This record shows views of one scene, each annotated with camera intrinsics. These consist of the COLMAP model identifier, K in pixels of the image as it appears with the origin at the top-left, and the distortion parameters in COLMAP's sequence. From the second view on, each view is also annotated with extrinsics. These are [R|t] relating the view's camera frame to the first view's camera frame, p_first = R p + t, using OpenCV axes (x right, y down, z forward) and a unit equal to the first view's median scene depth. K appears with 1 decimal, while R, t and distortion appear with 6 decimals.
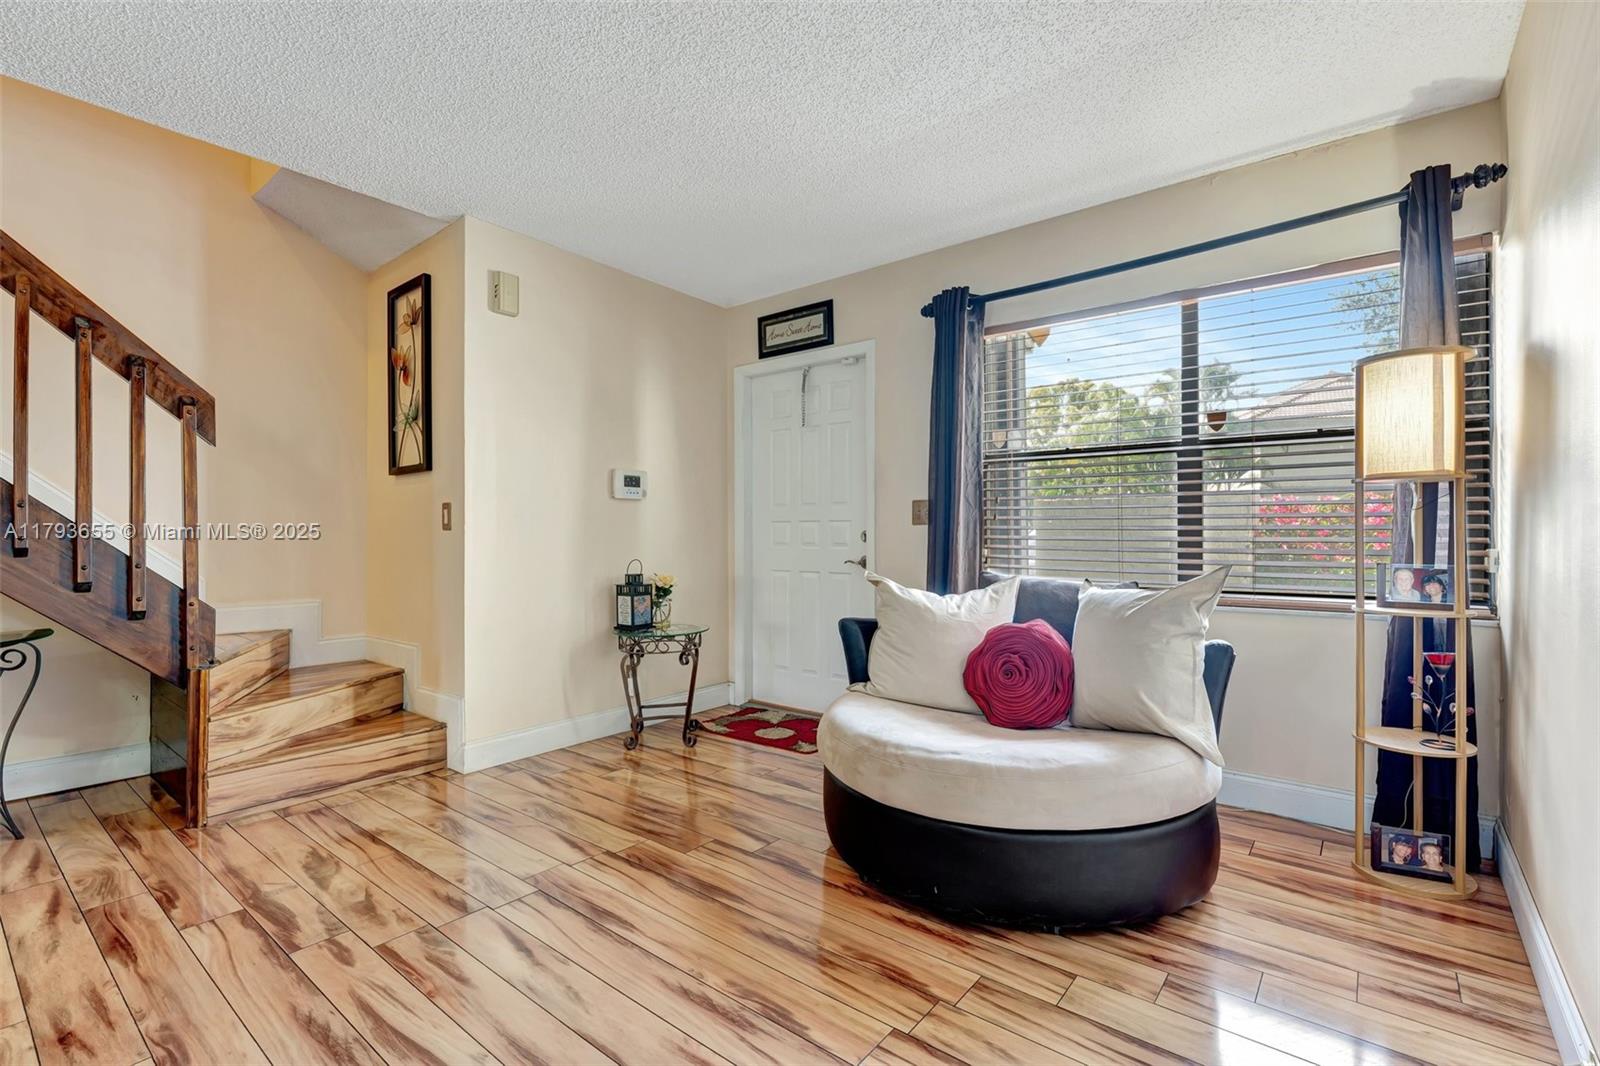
lens RADIAL K [[724.5, 0, 807.7], [0, 724.5, 531.7], [0, 0, 1]] dist [-0.002862, -0.000950]
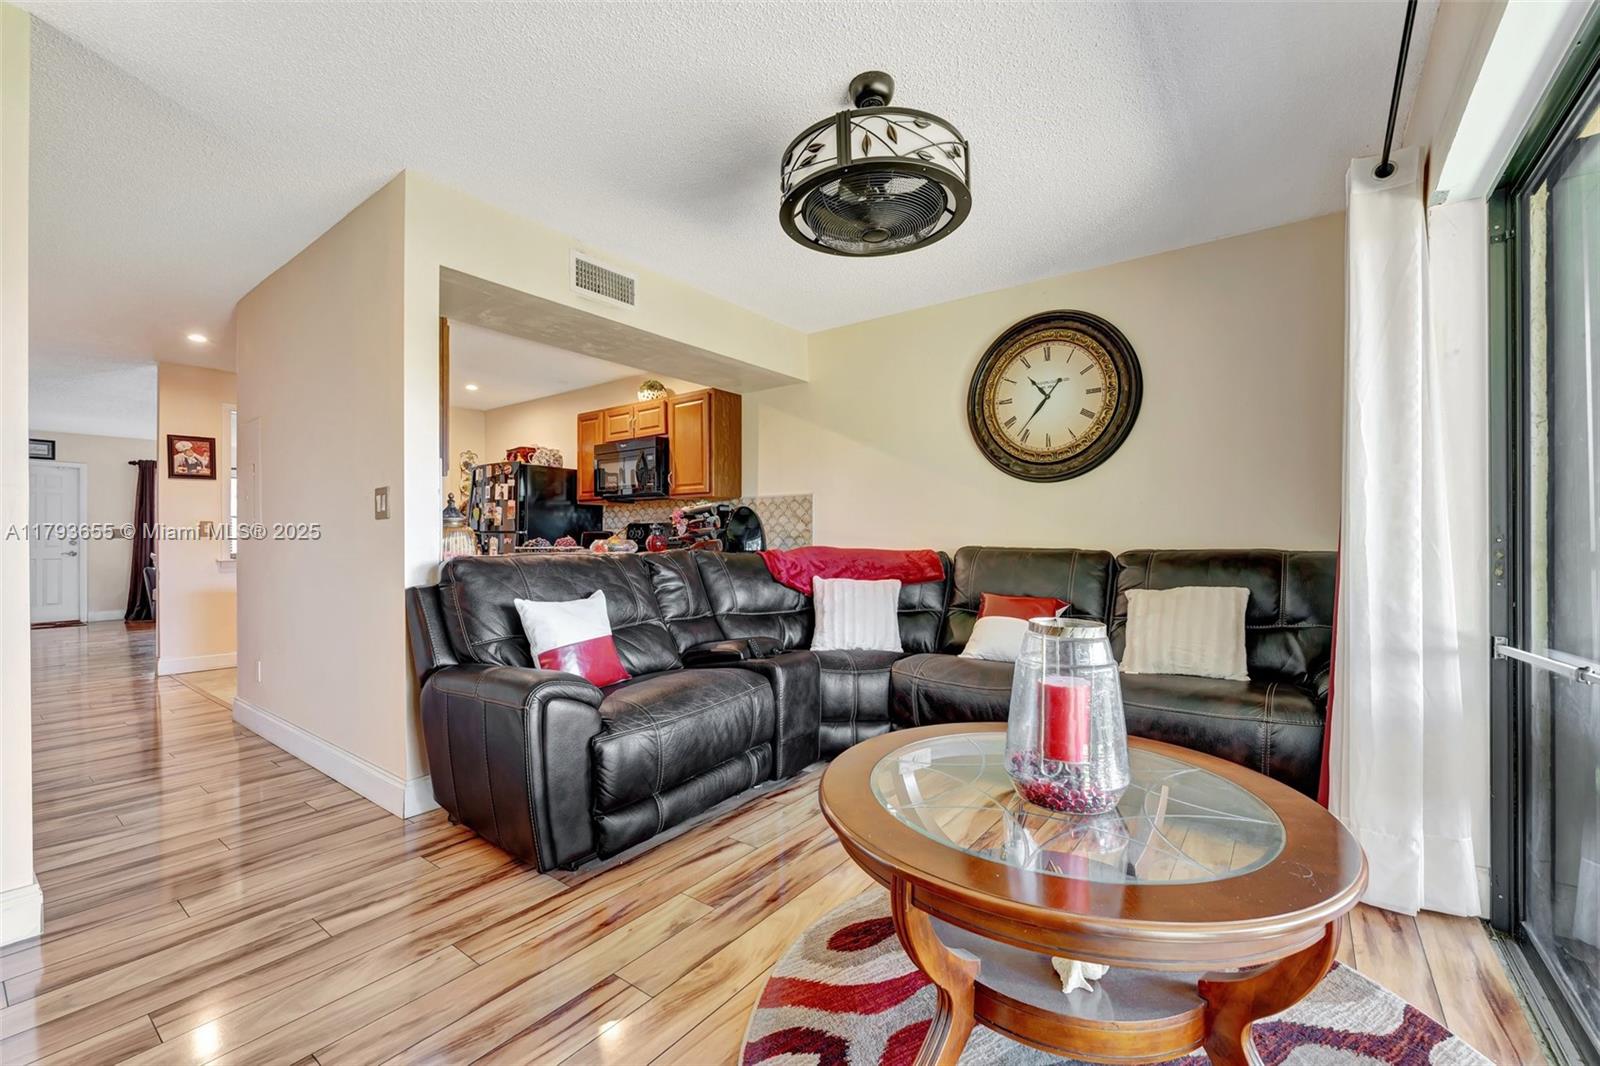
lens RADIAL K [[662.9, 0, 807.9], [0, 662.9, 539.5], [0, 0, 1]] dist [-0.002261, -0.000361]
pose [[-0.025970, 0.003379, 0.999657, -3.675117], [-0.000409, 0.999994, -0.003391, 0.002874], [-0.999663, -0.000497, -0.025969, -2.329123]]
